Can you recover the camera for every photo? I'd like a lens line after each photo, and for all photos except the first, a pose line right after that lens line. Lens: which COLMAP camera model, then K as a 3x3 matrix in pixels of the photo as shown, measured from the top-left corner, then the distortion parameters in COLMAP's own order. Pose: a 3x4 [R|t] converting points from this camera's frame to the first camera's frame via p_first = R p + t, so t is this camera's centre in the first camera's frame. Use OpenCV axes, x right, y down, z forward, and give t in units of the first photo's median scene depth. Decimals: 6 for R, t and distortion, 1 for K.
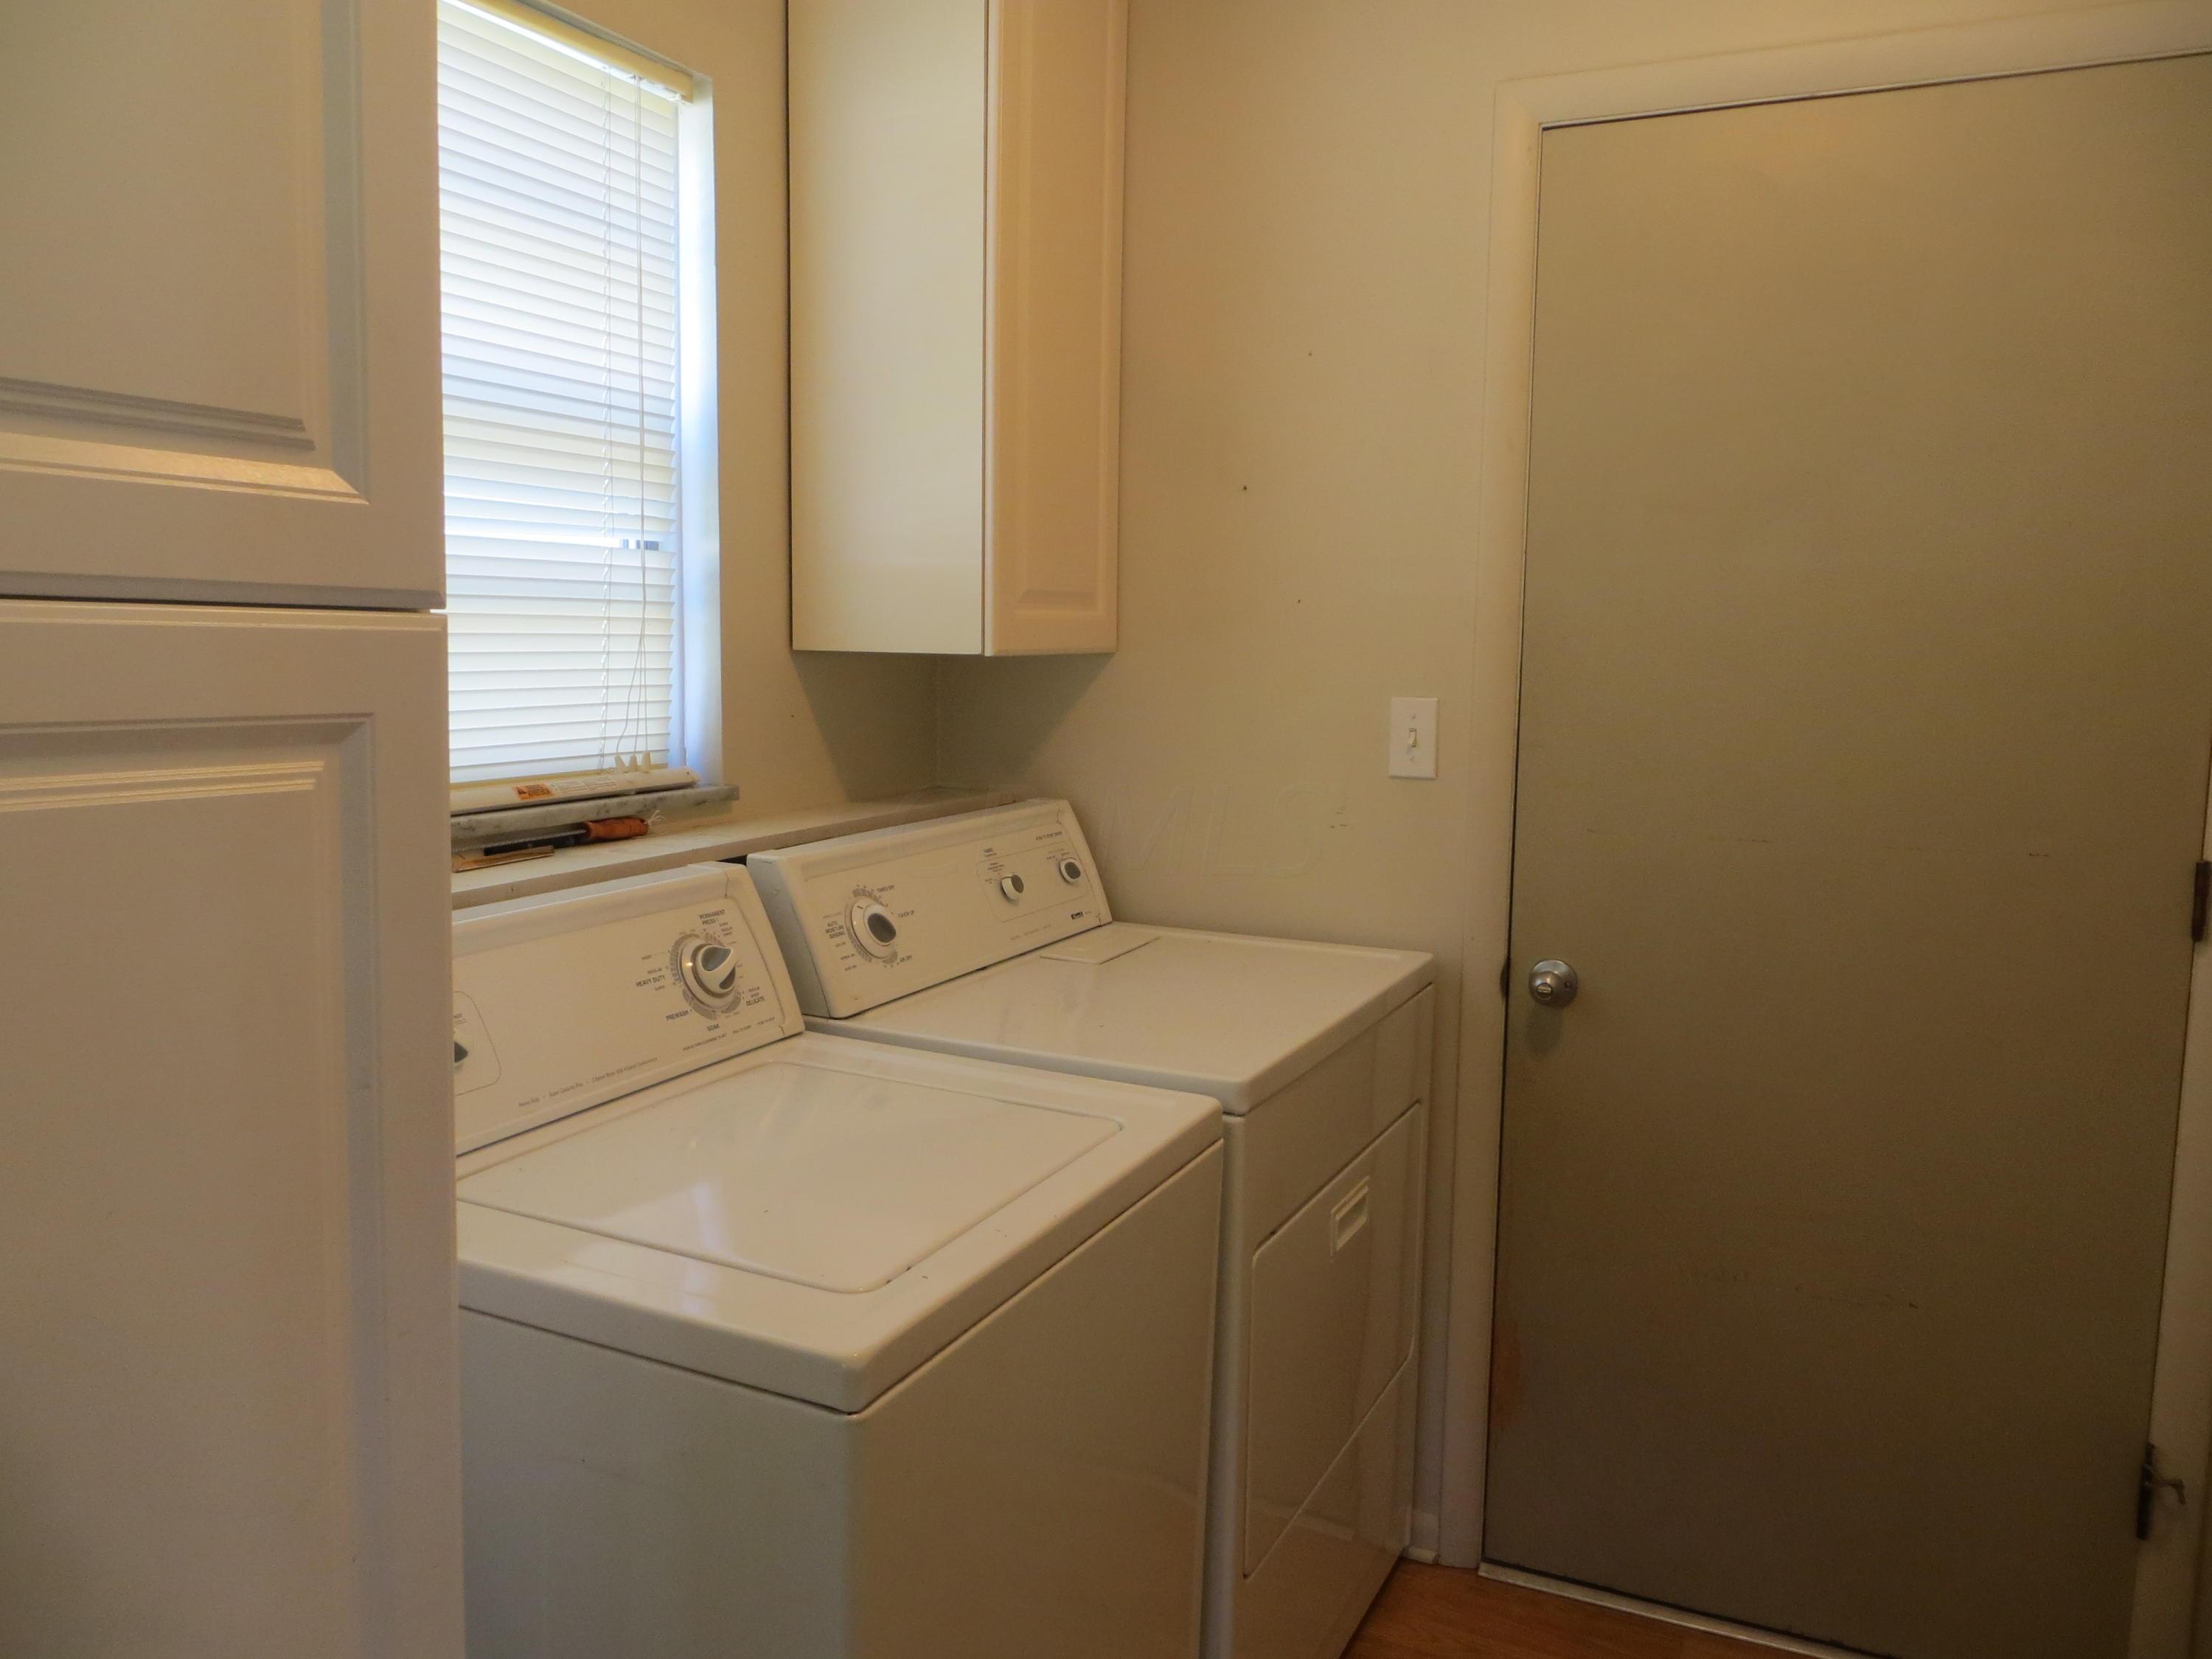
lens RADIAL K [[1670.8, 0, 1112.2], [0, 1670.8, 820.9], [0, 0, 1]] dist [-0.011600, -0.001423]
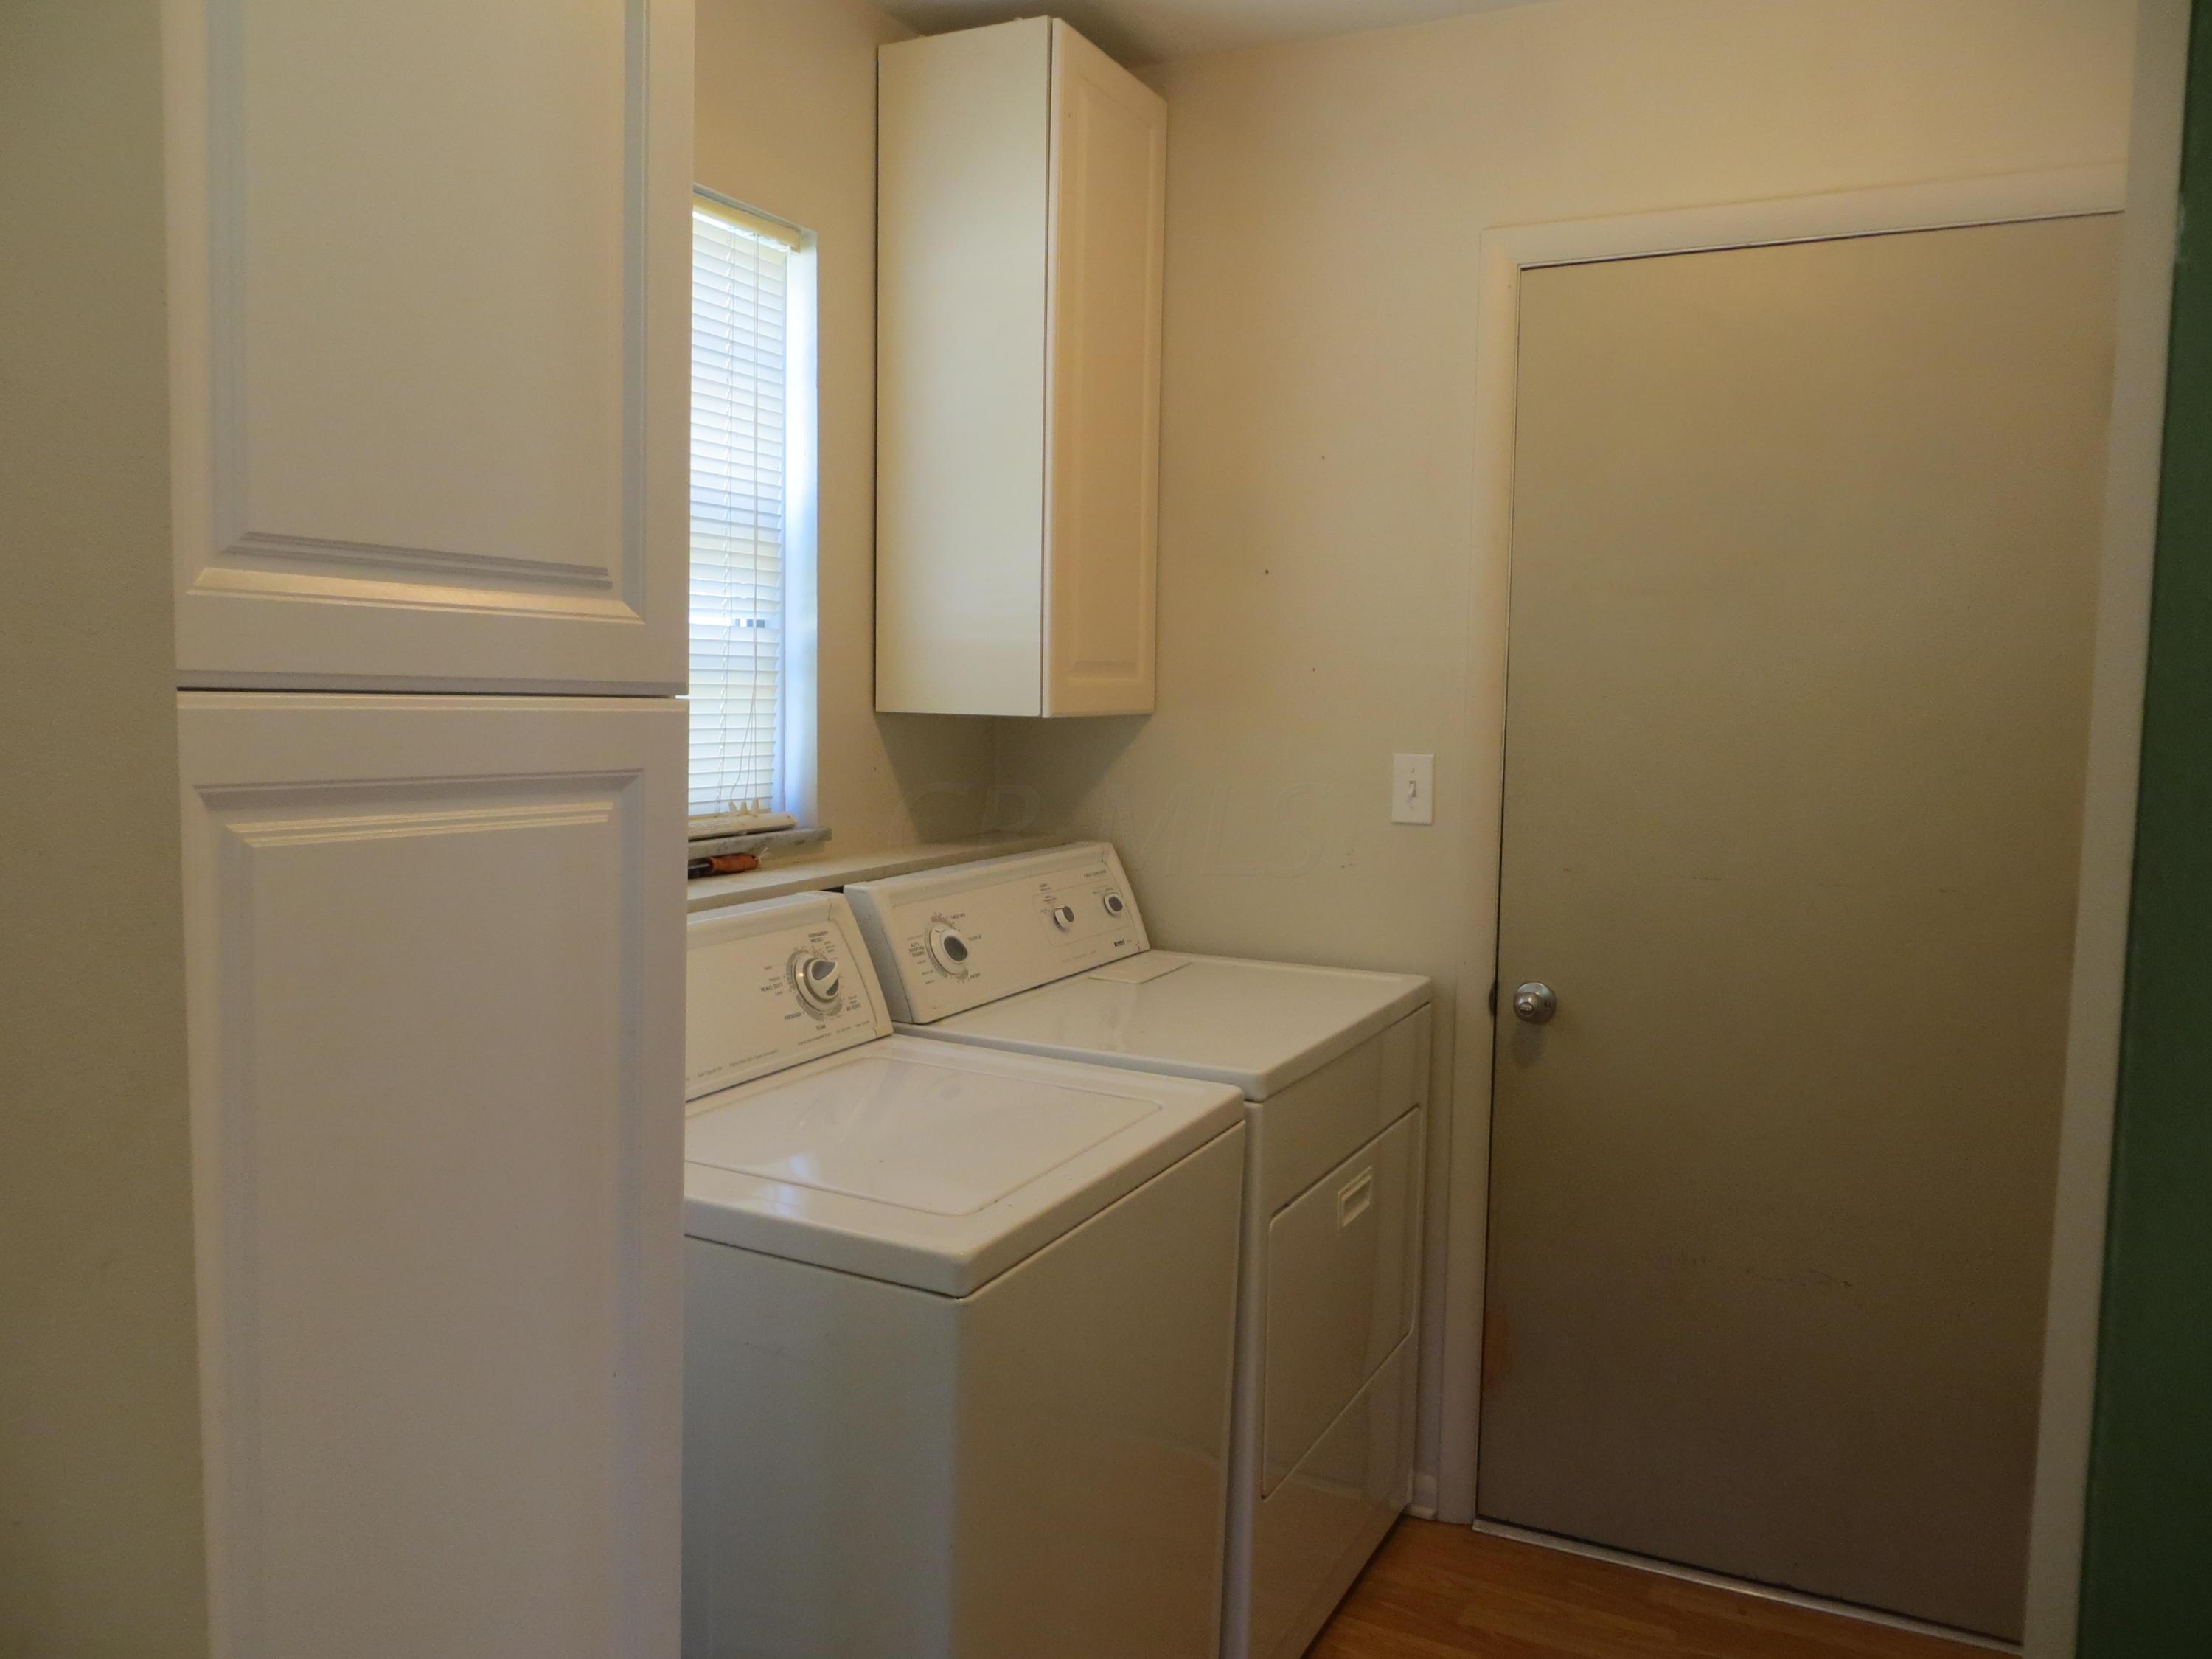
lens RADIAL K [[1670.8, 0, 1100.4], [0, 1670.8, 833.7], [0, 0, 1]] dist [-0.011600, -0.001423]
pose [[0.999685, 0.003528, -0.024859, -0.006669], [-0.004082, 0.999744, -0.022258, 0.008409], [0.024774, 0.022353, 0.999443, -0.169018]]
